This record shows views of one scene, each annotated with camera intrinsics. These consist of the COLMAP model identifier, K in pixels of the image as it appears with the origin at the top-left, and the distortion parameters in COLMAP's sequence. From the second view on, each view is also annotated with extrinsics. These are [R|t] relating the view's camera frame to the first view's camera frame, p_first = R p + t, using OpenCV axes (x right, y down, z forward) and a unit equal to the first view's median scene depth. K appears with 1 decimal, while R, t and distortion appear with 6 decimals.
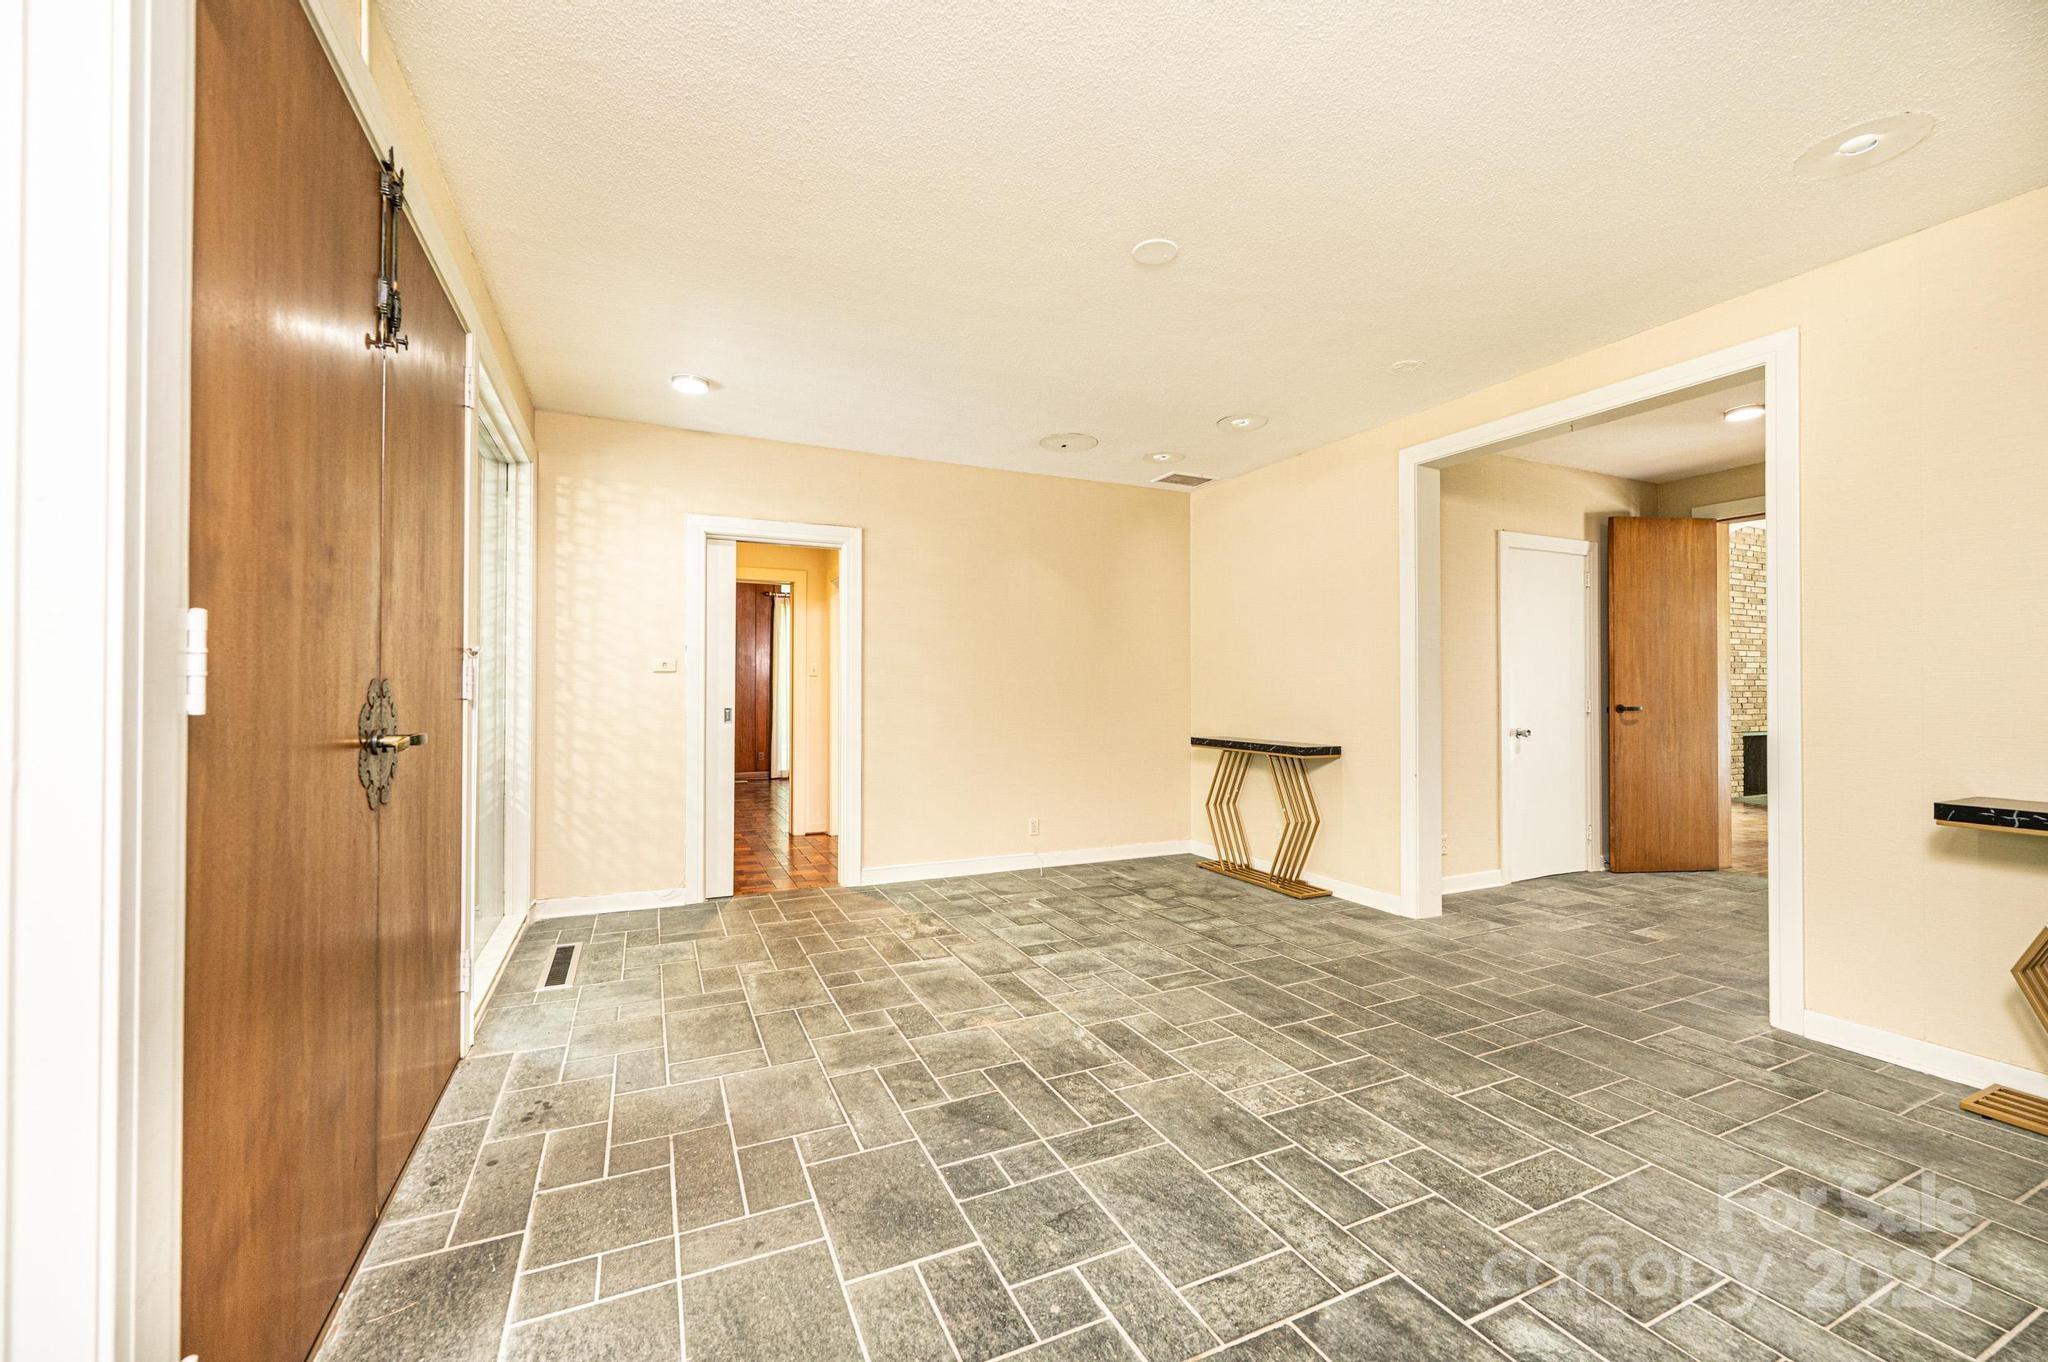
lens RADIAL K [[816.5, 0, 1025.2], [0, 816.5, 681.3], [0, 0, 1]] dist [-0.003128, -0.000471]
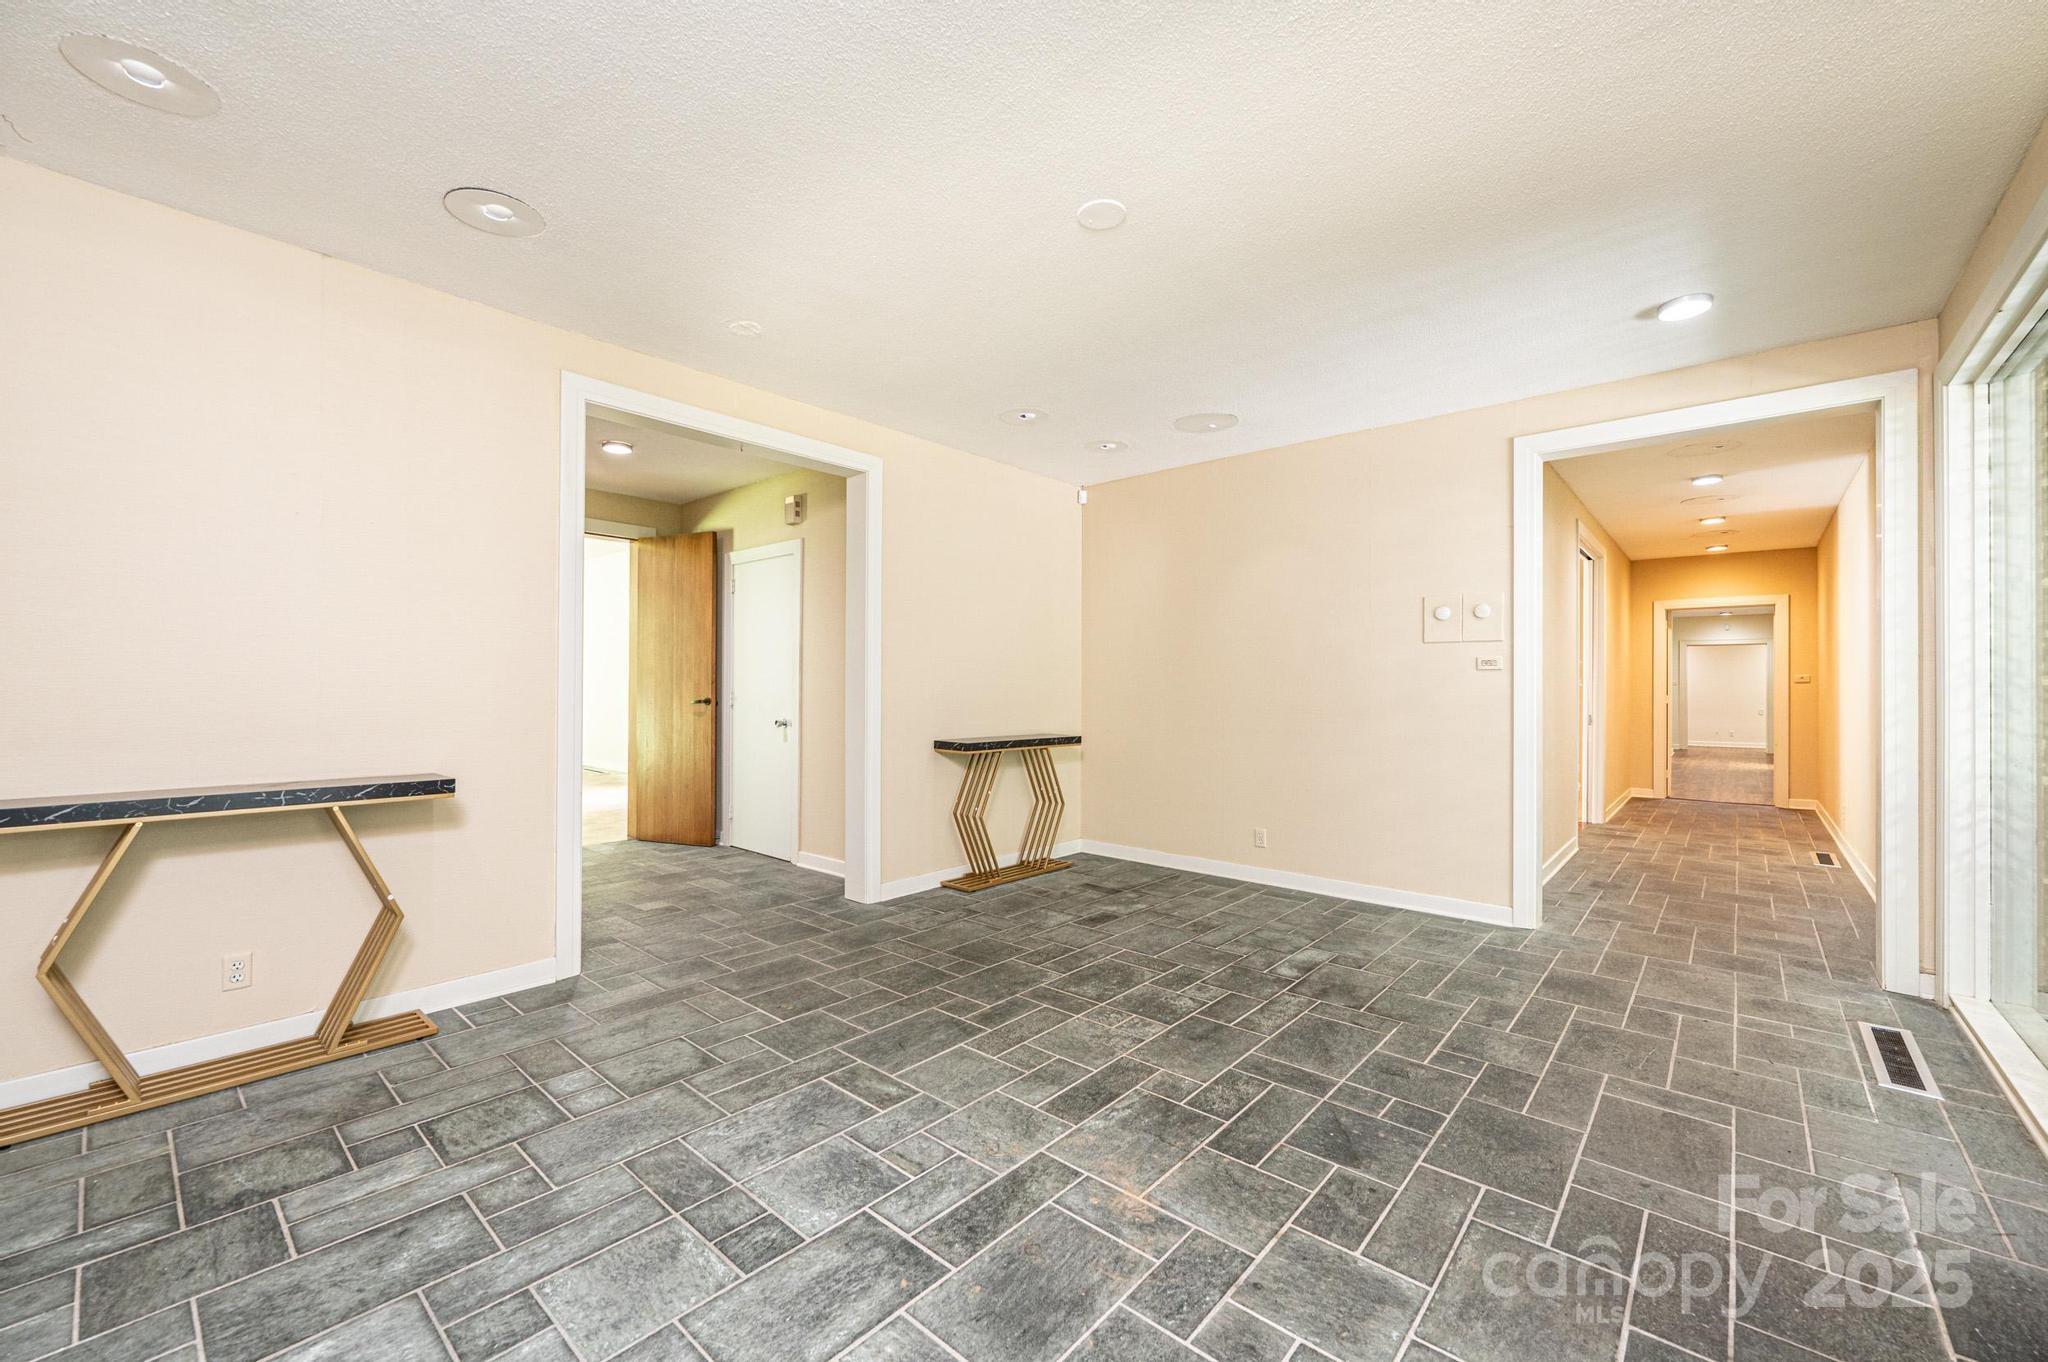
lens RADIAL K [[816.5, 0, 1021.9], [0, 816.5, 685.9], [0, 0, 1]] dist [-0.003128, -0.000471]
pose [[-0.402527, -0.001210, 0.915407, -0.562063], [-0.012935, 0.999907, -0.004366, 0.013414], [-0.915317, -0.013598, -0.402505, 1.255803]]
